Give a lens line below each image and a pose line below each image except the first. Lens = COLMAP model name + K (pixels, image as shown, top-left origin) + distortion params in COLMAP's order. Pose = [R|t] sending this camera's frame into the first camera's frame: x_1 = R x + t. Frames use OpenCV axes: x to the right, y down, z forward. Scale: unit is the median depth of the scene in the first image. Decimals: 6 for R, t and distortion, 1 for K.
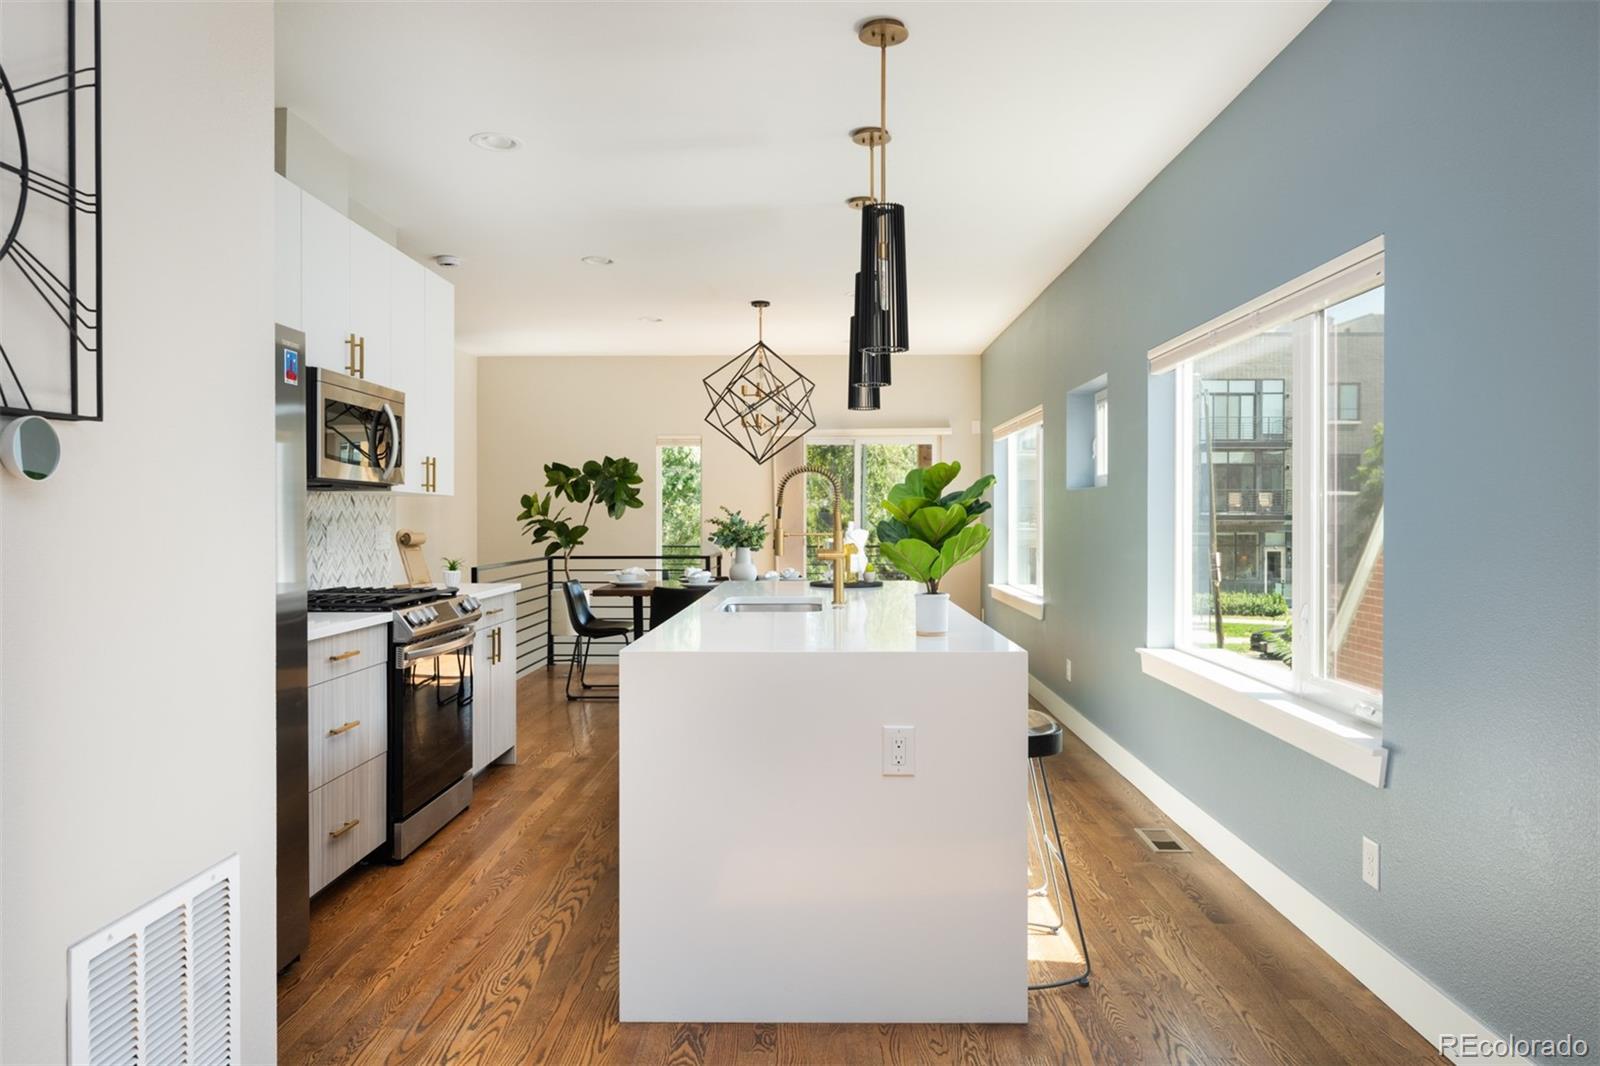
lens RADIAL K [[1022.8, 0, 800.9], [0, 1022.8, 525.1], [0, 0, 1]] dist [0.003314, 0.000230]
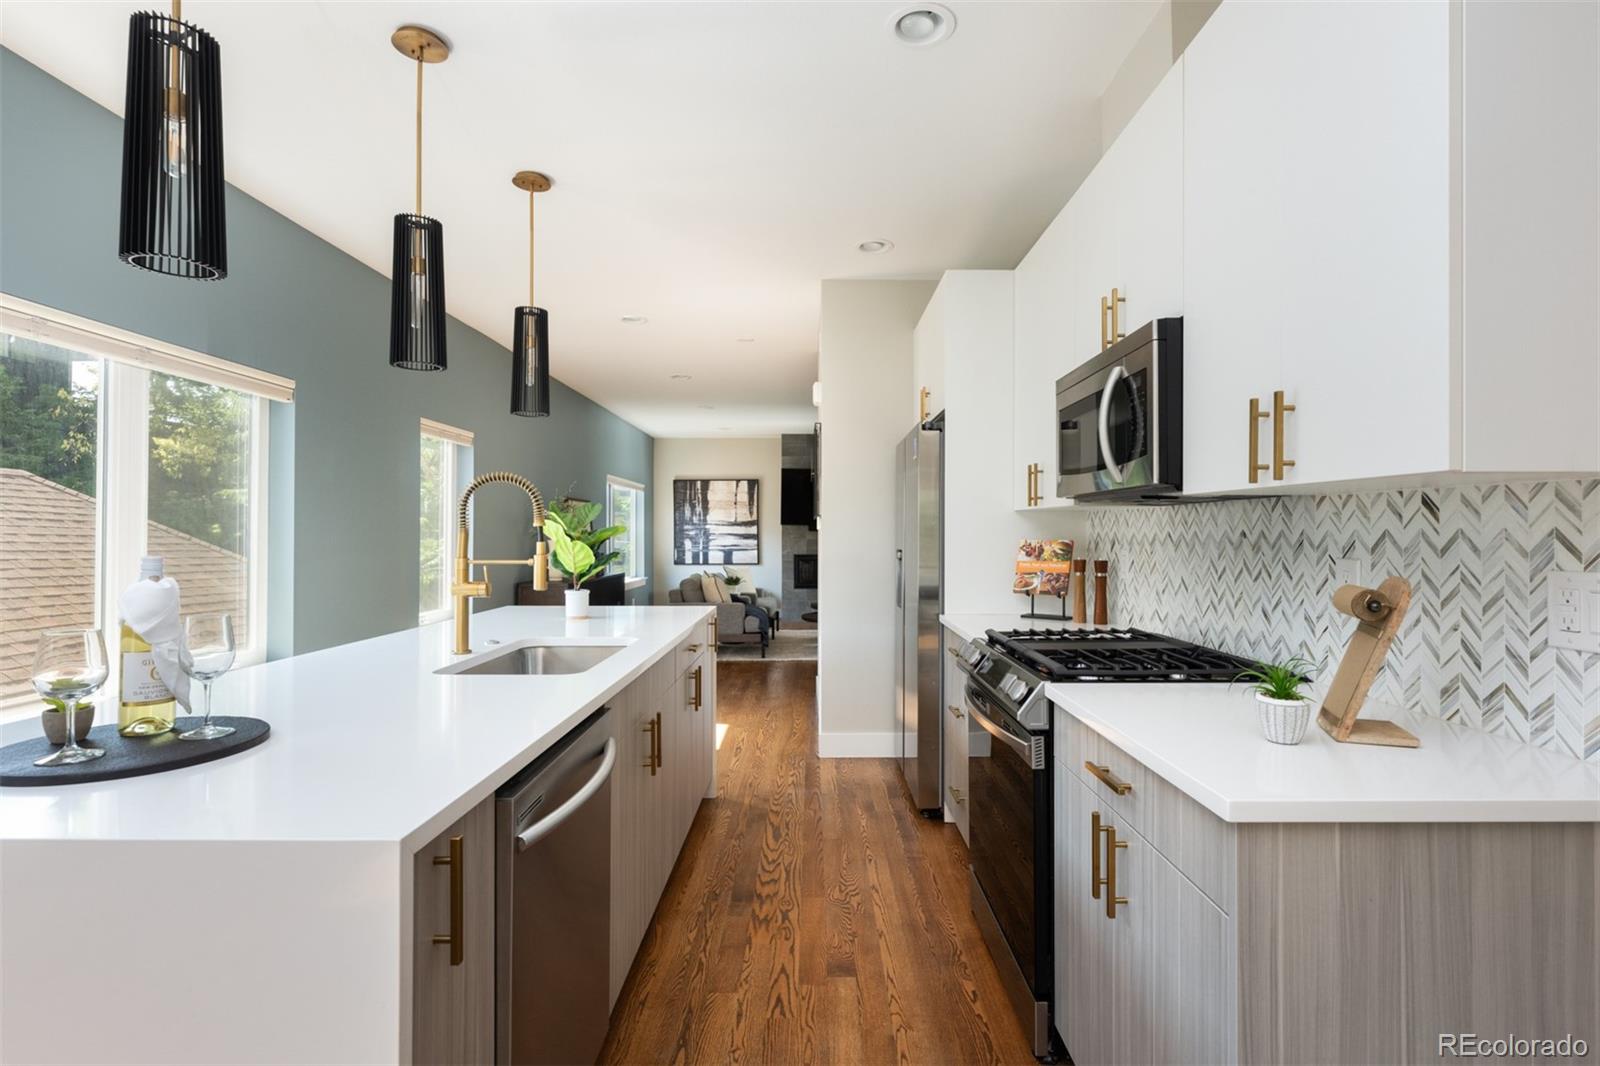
lens RADIAL K [[762.1, 0, 822.6], [0, 762.1, 525.3], [0, 0, 1]] dist [-0.000047, -0.000601]
pose [[-0.999590, -0.000165, -0.028628, -0.106096], [-0.000107, 0.999998, -0.002050, -0.008740], [0.028629, -0.002046, -0.999588, 0.770881]]
